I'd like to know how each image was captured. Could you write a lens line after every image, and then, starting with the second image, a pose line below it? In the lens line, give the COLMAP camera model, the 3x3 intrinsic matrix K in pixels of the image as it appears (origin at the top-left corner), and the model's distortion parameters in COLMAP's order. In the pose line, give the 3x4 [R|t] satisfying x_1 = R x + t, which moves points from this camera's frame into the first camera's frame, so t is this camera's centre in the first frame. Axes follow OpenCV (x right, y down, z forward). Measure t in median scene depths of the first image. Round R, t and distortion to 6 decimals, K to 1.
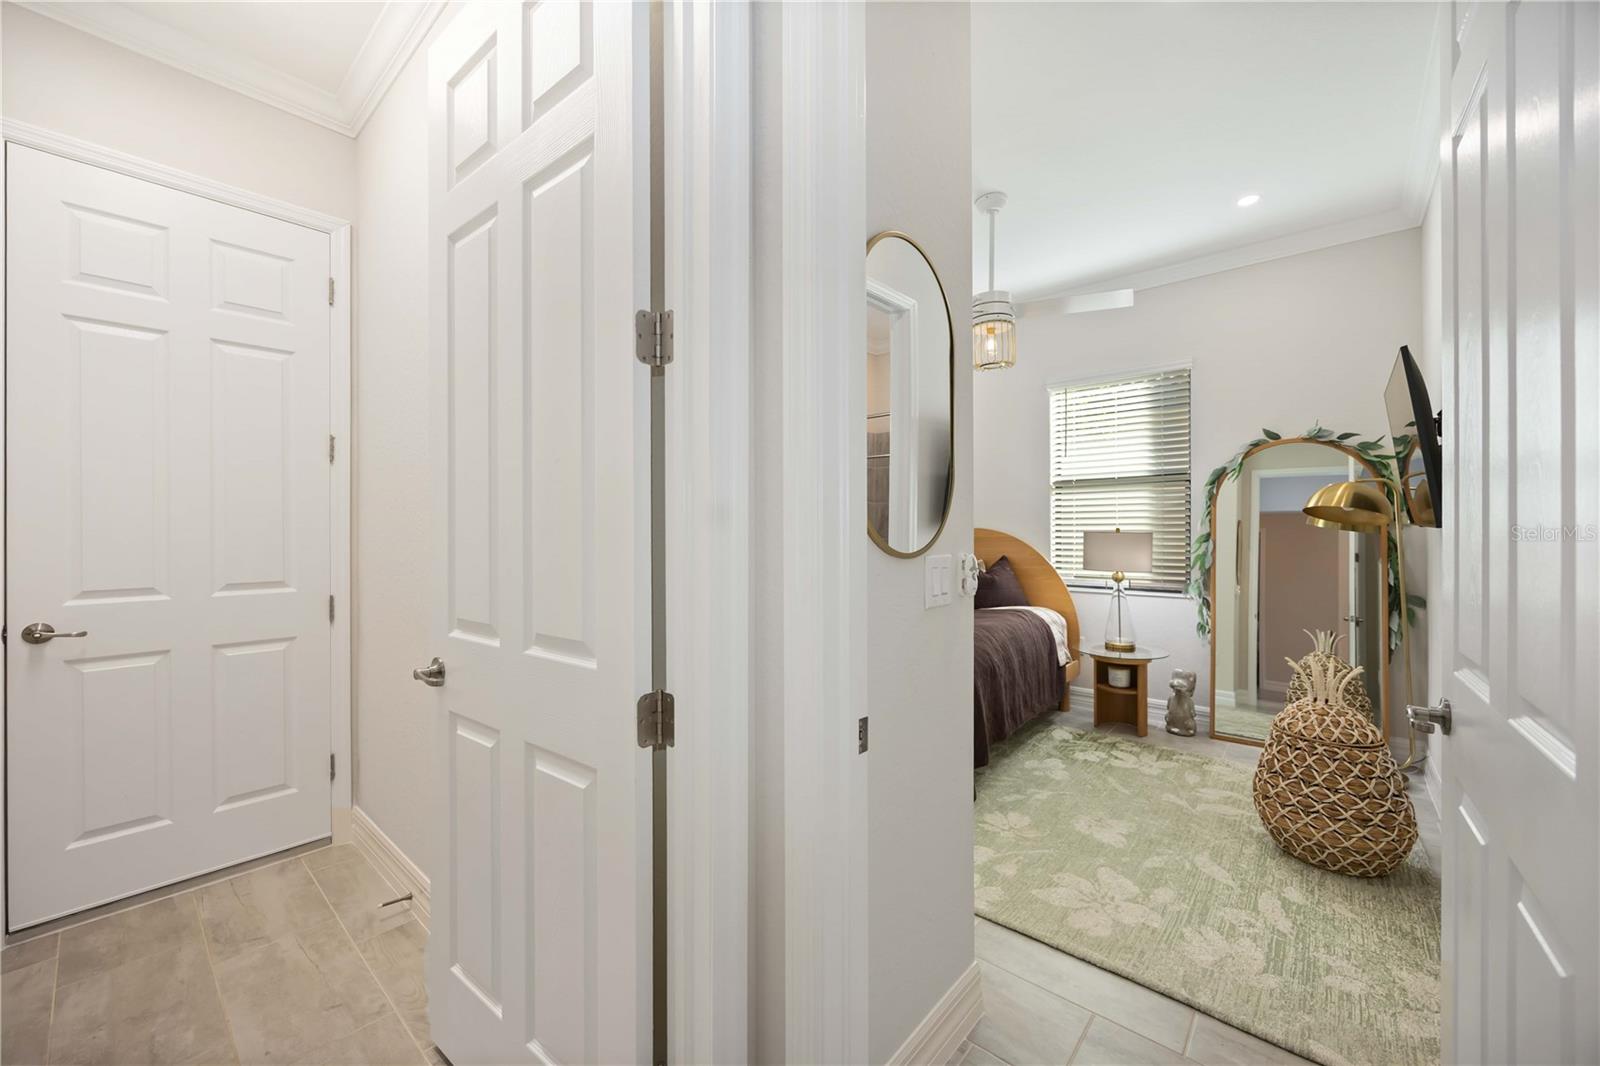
lens RADIAL K [[625.8, 0, 788.4], [0, 625.8, 531.9], [0, 0, 1]] dist [-0.001874, 0.000293]
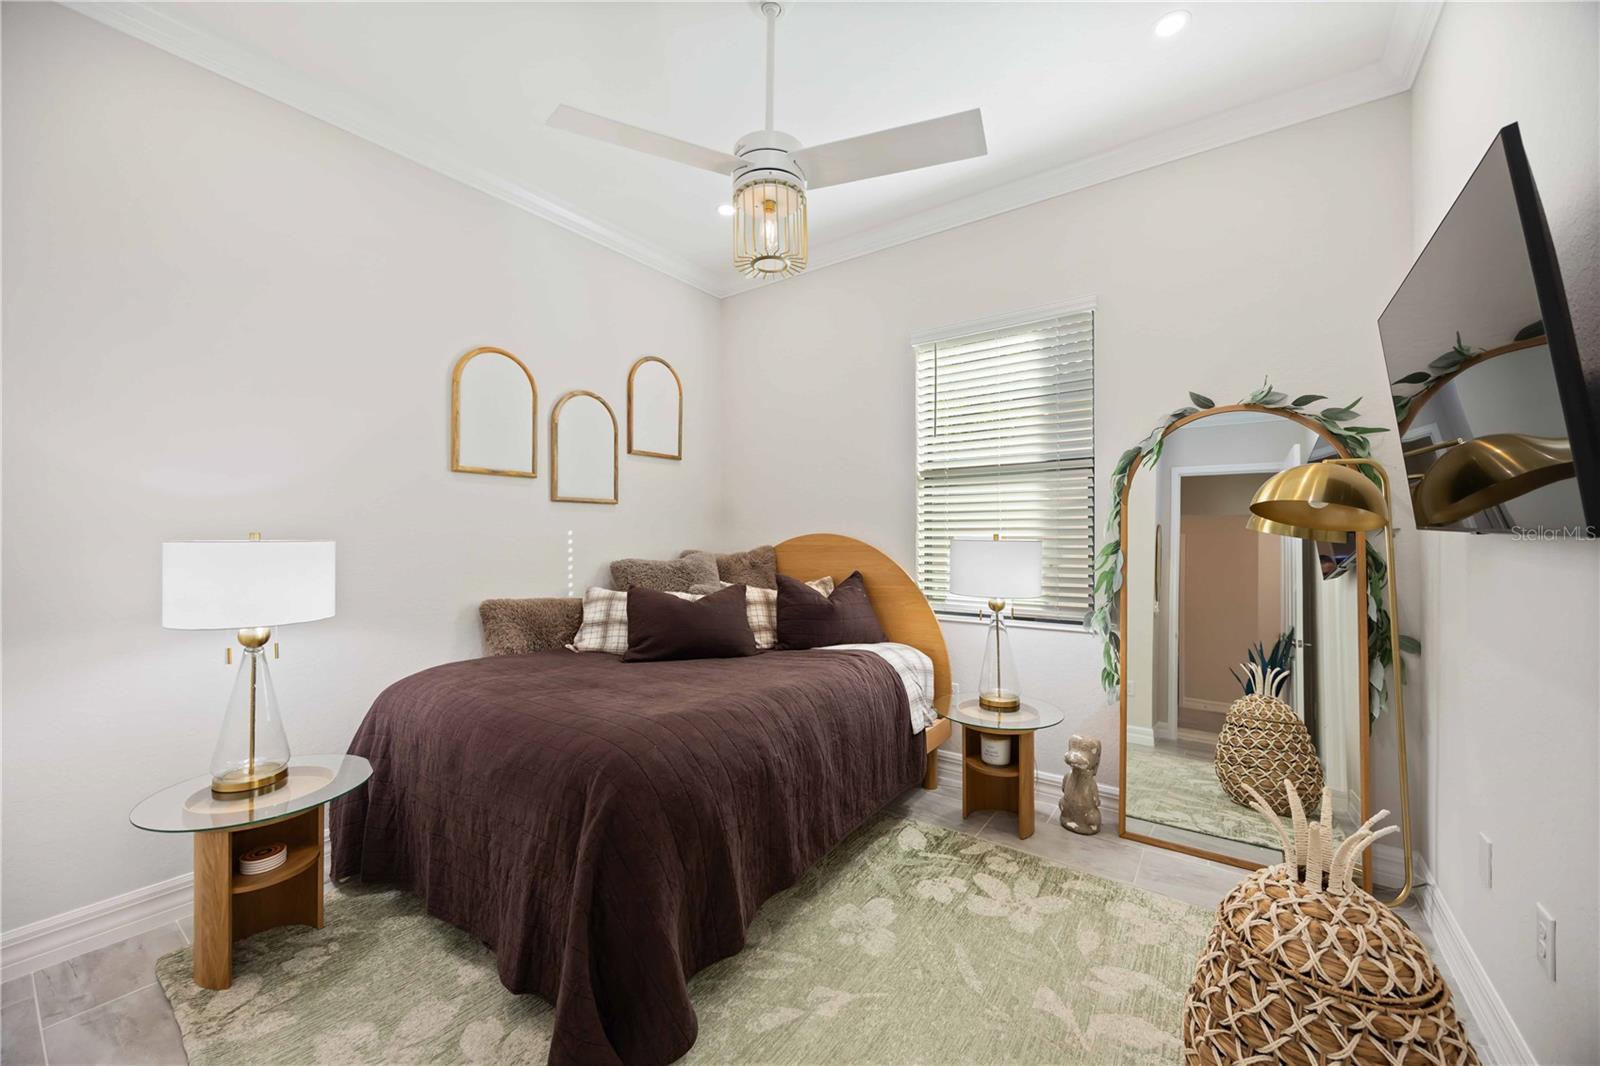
lens RADIAL K [[625.8, 0, 790.7], [0, 625.8, 533.8], [0, 0, 1]] dist [-0.001874, 0.000293]
pose [[0.995623, 0.001219, 0.093456, 0.251367], [-0.000841, 0.999991, -0.004081, -0.003667], [-0.093460, 0.003984, 0.995615, 0.349054]]
